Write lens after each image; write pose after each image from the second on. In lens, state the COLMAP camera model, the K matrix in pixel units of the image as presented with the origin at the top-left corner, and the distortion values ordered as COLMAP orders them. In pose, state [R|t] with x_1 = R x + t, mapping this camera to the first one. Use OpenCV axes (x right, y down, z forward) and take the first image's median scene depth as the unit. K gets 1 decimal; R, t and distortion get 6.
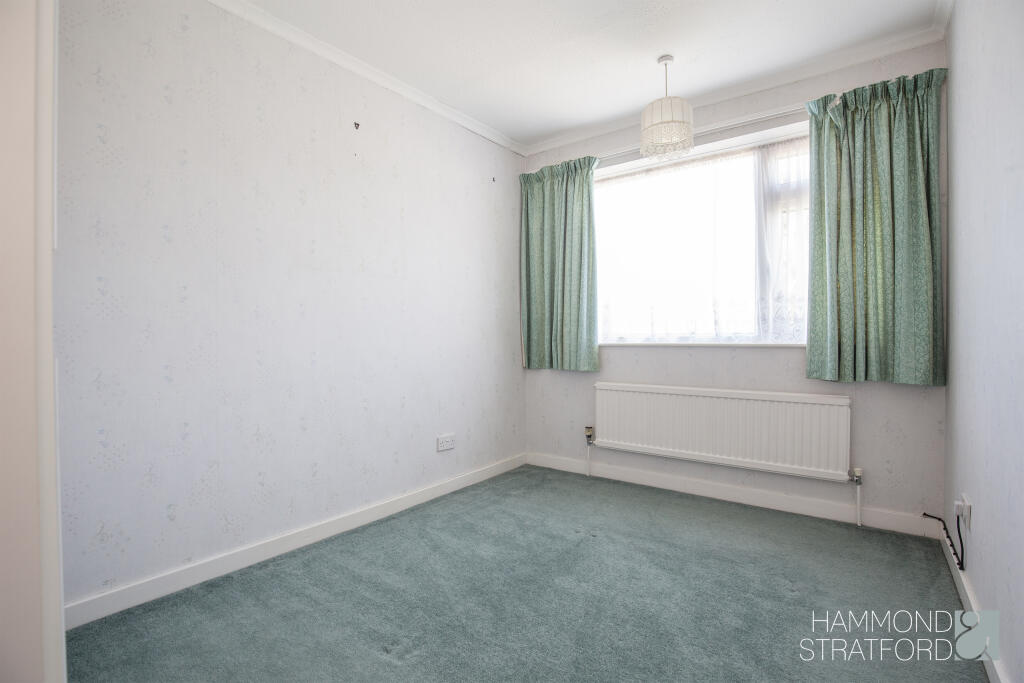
lens RADIAL K [[471.7, 0, 515.8], [0, 471.7, 343.3], [0, 0, 1]] dist [-0.031074, 0.000203]
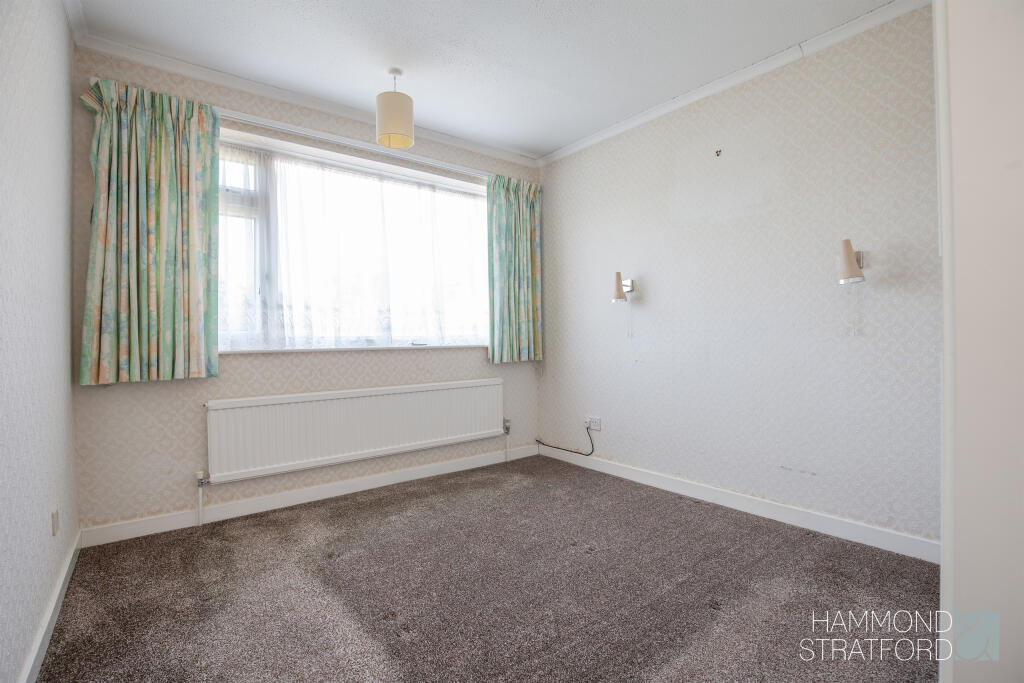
lens RADIAL K [[471.7, 0, 515.8], [0, 471.7, 343.3], [0, 0, 1]] dist [-0.031074, 0.000203]
pose [[0.251902, -0.024223, 0.967450, -0.719156], [0.023643, 0.999542, 0.018871, -0.024734], [-0.967464, 0.018120, 0.252359, 0.537998]]
